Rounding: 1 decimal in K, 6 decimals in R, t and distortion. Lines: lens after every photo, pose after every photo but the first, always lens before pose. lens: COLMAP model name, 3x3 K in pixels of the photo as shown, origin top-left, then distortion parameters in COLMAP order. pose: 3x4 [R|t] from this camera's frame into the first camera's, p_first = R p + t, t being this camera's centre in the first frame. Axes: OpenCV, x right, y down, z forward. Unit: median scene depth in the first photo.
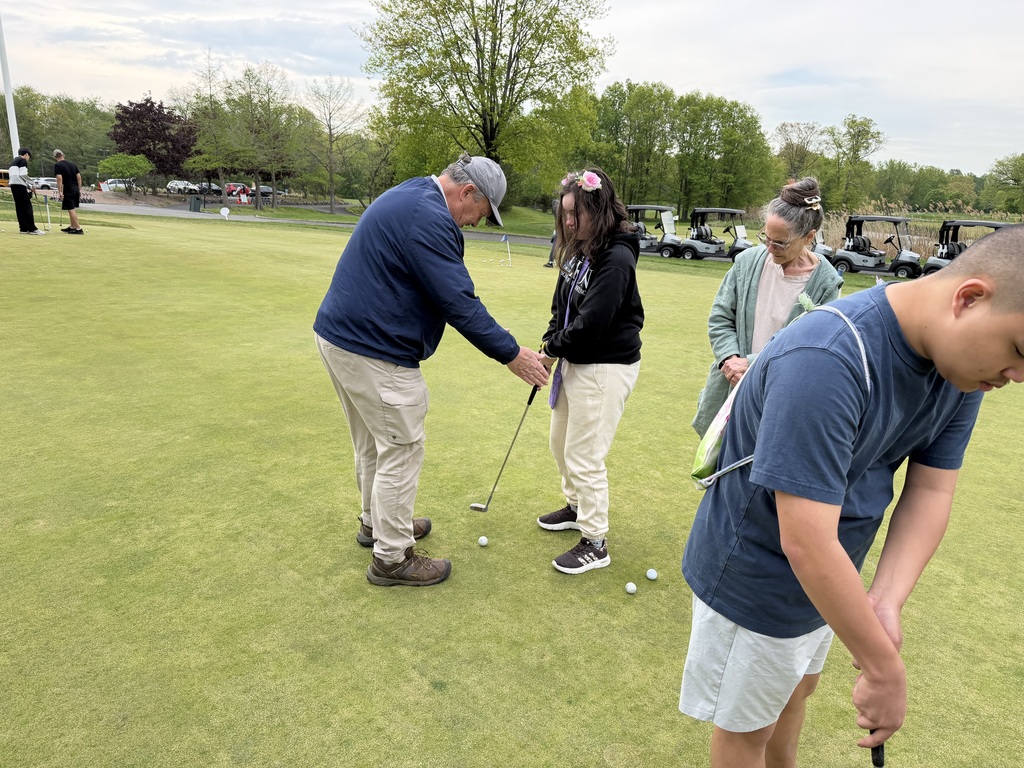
lens RADIAL K [[729.7, 0, 509.9], [0, 729.7, 391.3], [0, 0, 1]] dist [0.009434, -0.007972]
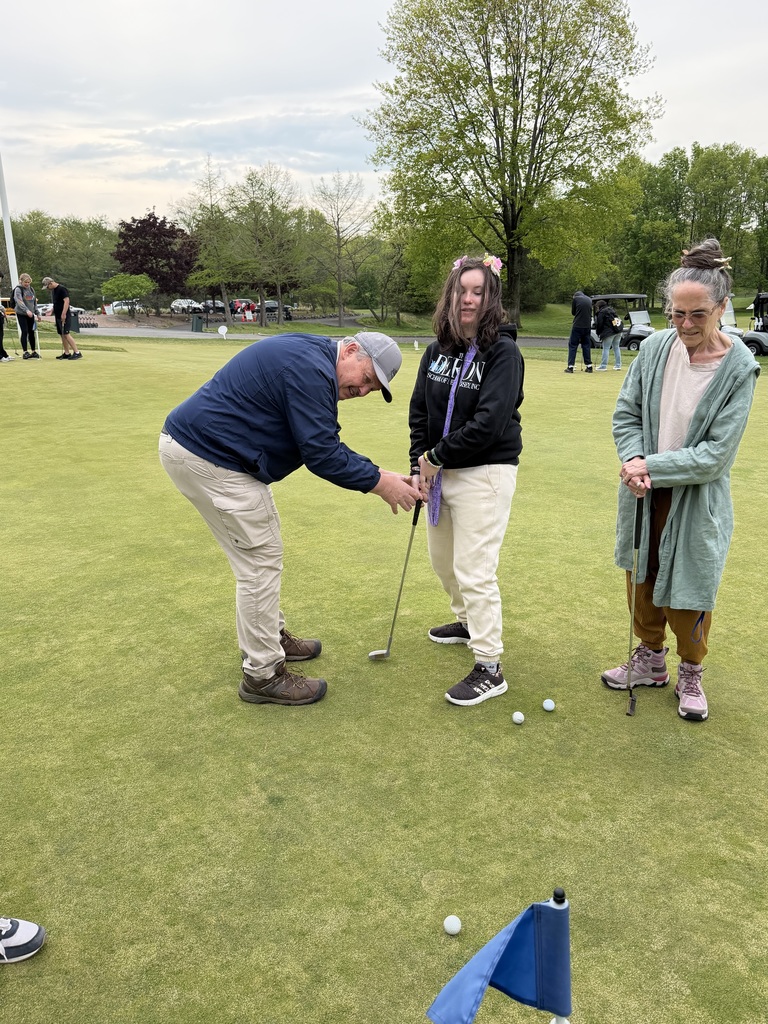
lens RADIAL K [[836.3, 0, 375.4], [0, 836.3, 516.8], [0, 0, 1]] dist [0.071915, -0.107068]
pose [[0.978610, -0.005757, -0.205644, 0.118337], [0.003942, 0.999950, -0.009232, 0.017748], [0.205687, 0.008224, 0.978583, -0.028585]]
